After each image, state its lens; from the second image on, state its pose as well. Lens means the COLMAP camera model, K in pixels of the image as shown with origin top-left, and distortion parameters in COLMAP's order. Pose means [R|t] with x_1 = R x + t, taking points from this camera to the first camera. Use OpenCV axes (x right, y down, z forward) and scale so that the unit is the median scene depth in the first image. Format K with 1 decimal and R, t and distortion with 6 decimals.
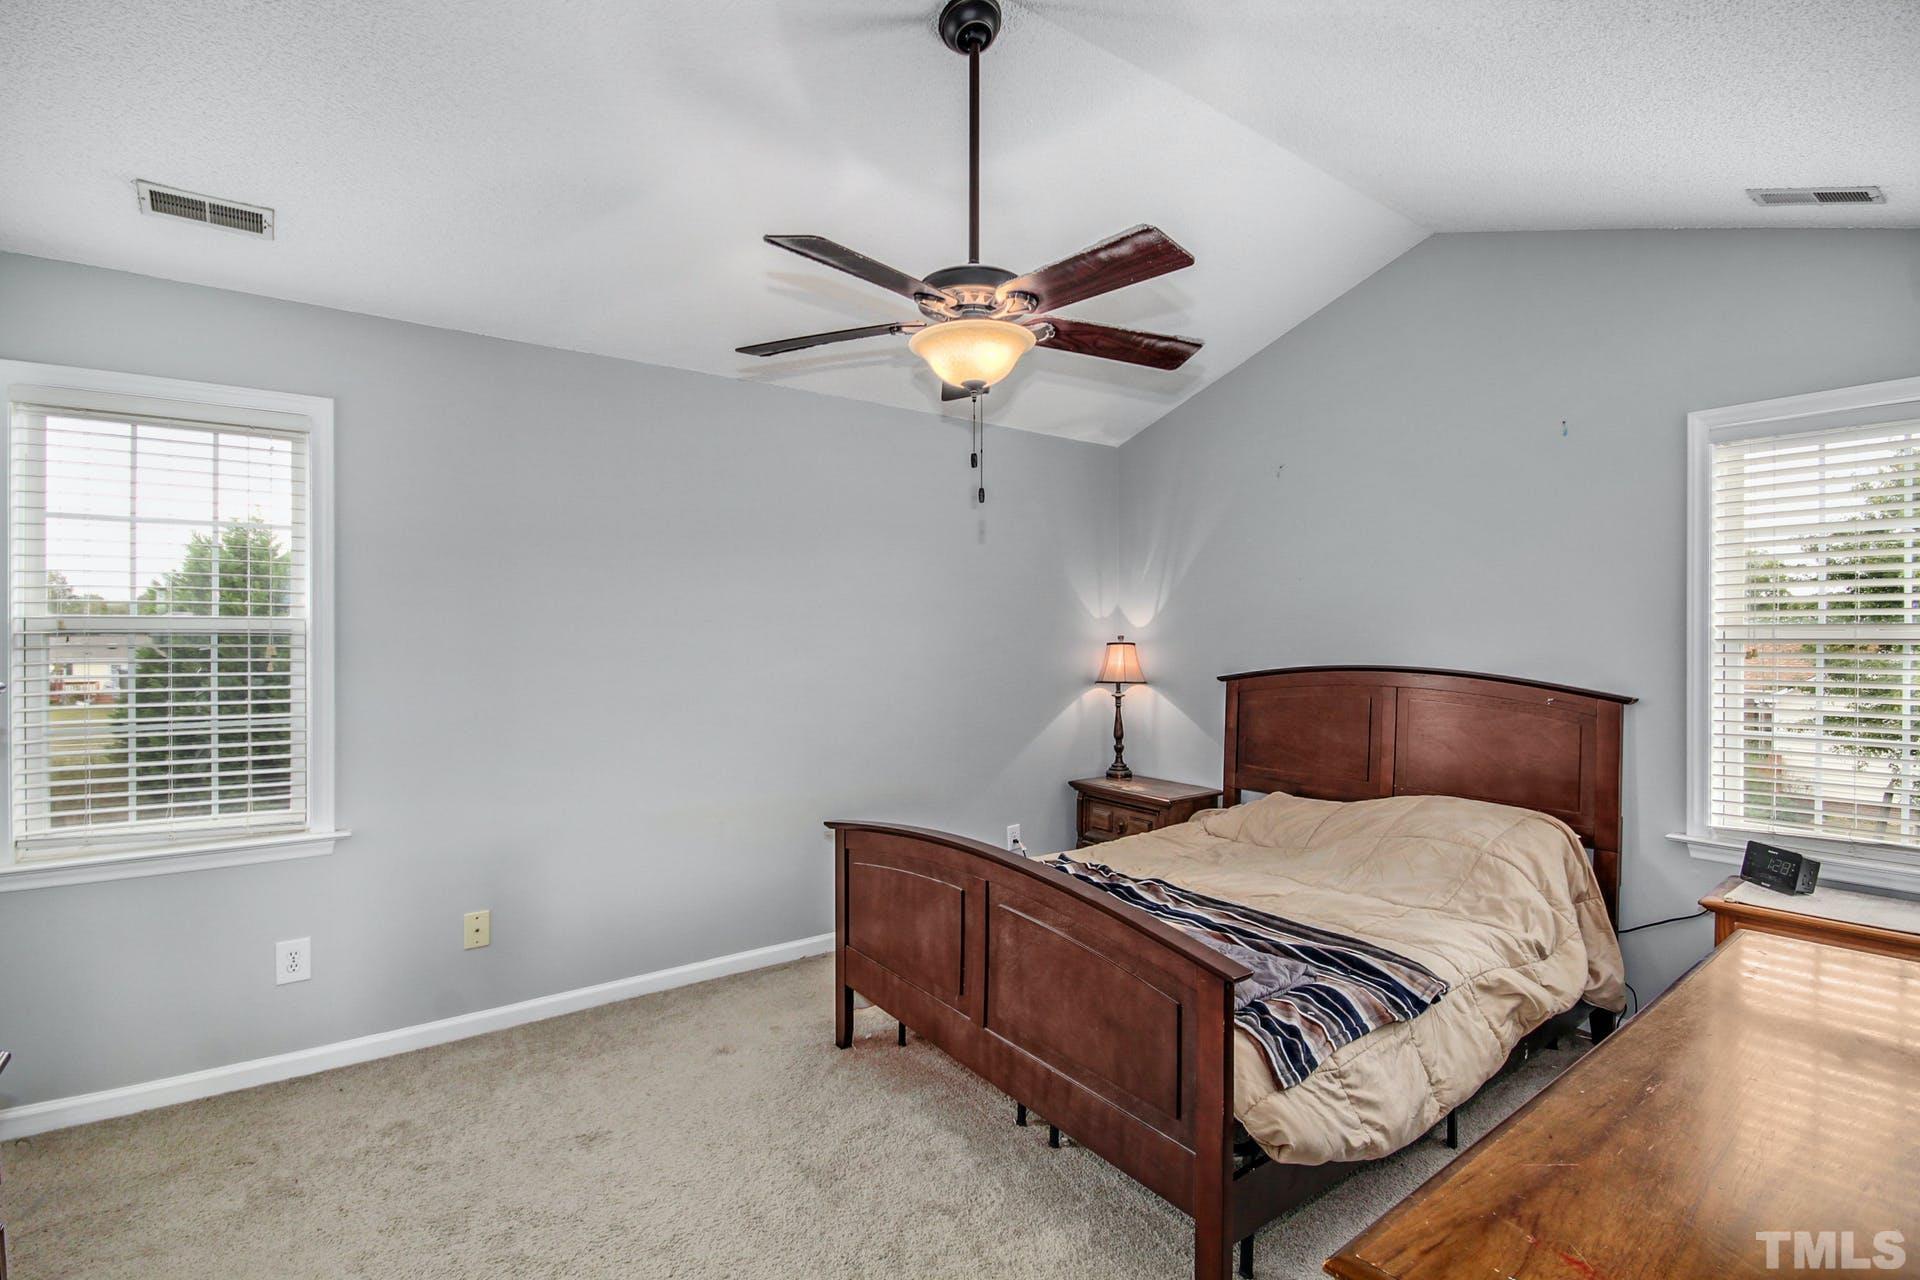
lens RADIAL K [[917.1, 0, 960.0], [0, 917.1, 640.0], [0, 0, 1]] dist [-0.000472, -0.000377]
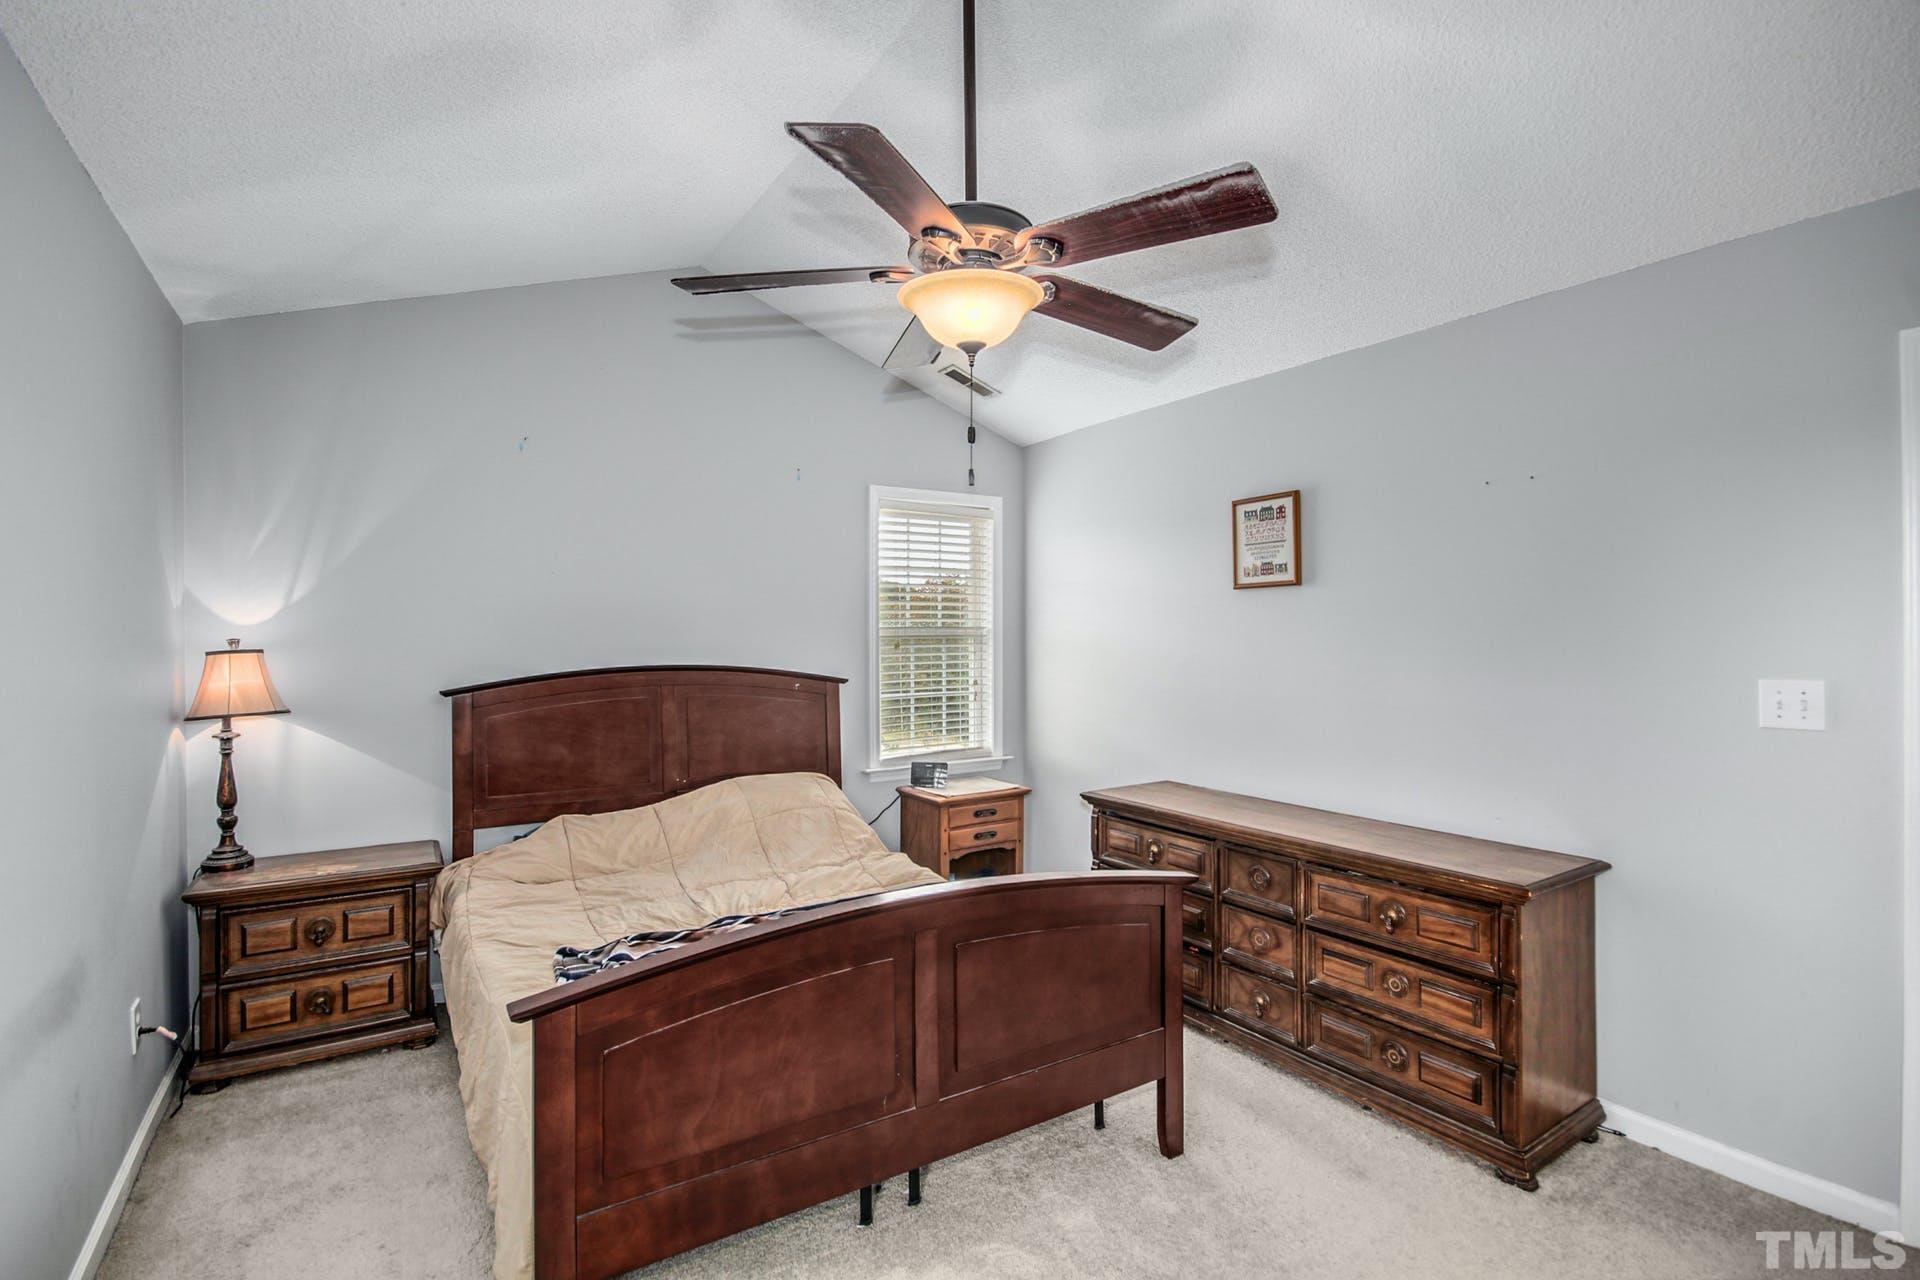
lens RADIAL K [[917.1, 0, 960.0], [0, 917.1, 640.0], [0, 0, 1]] dist [-0.000472, -0.000377]
pose [[0.042939, -0.011763, 0.999008, -0.436825], [0.009205, 0.999893, 0.011378, -0.006705], [-0.999035, 0.008708, 0.043043, 0.505094]]
